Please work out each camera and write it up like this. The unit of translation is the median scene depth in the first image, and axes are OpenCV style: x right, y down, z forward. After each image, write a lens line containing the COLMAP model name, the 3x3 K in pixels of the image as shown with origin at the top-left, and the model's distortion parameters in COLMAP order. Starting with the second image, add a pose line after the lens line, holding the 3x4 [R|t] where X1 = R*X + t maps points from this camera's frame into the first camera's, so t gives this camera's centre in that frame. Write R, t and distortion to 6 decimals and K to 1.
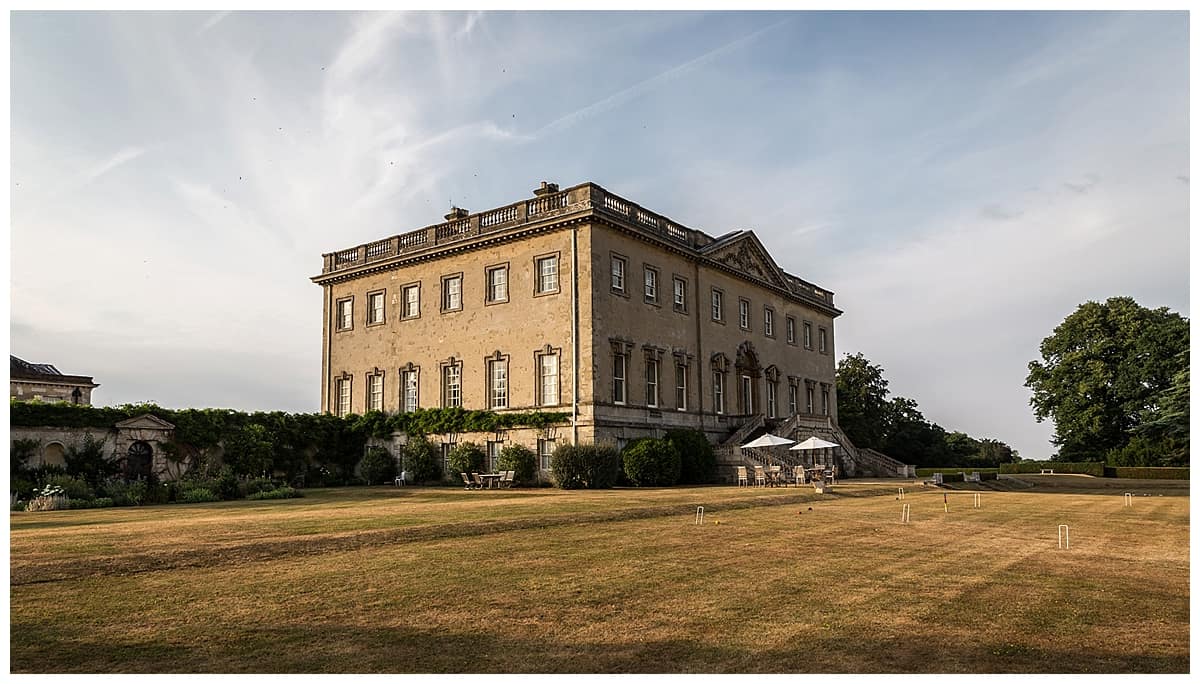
lens RADIAL K [[813.1, 0, 600.0], [0, 813.1, 333.3], [0, 0, 1]] dist [0.006308, -0.000551]
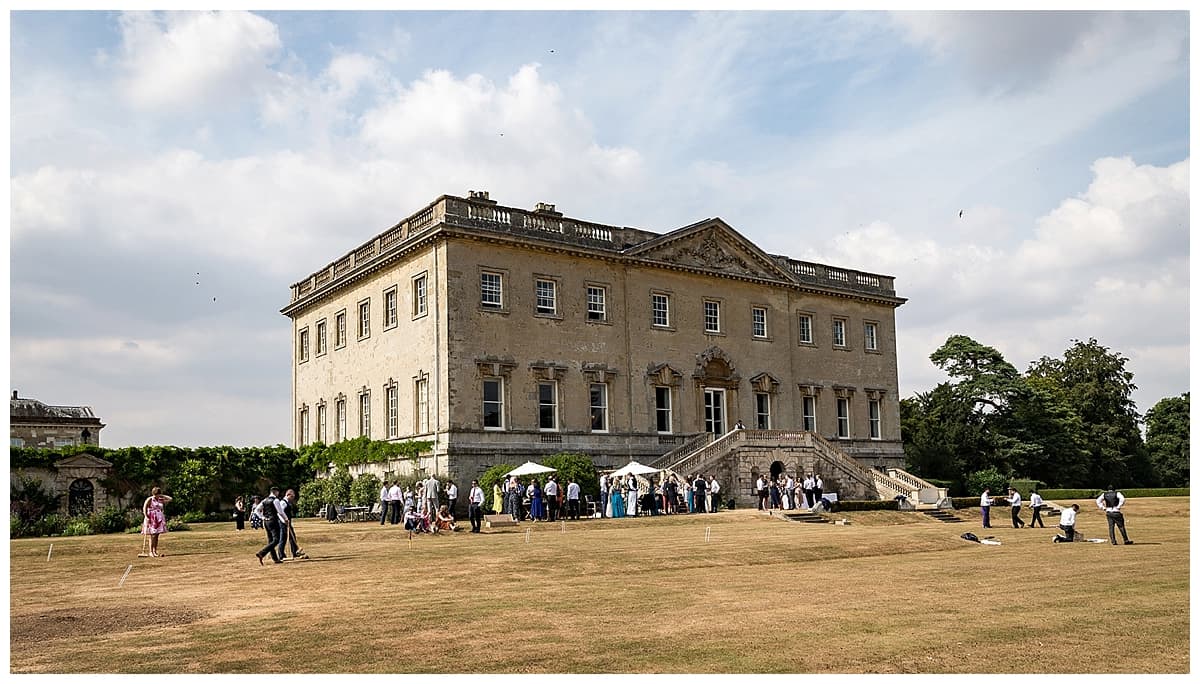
lens RADIAL K [[951.5, 0, 600.4], [0, 951.5, 349.1], [0, 0, 1]] dist [0.010053, 0.004175]
pose [[0.949113, -0.058391, -0.309474, 0.447688], [0.063564, 0.997956, 0.006647, -0.004024], [0.308453, -0.025980, 0.950885, 0.006853]]
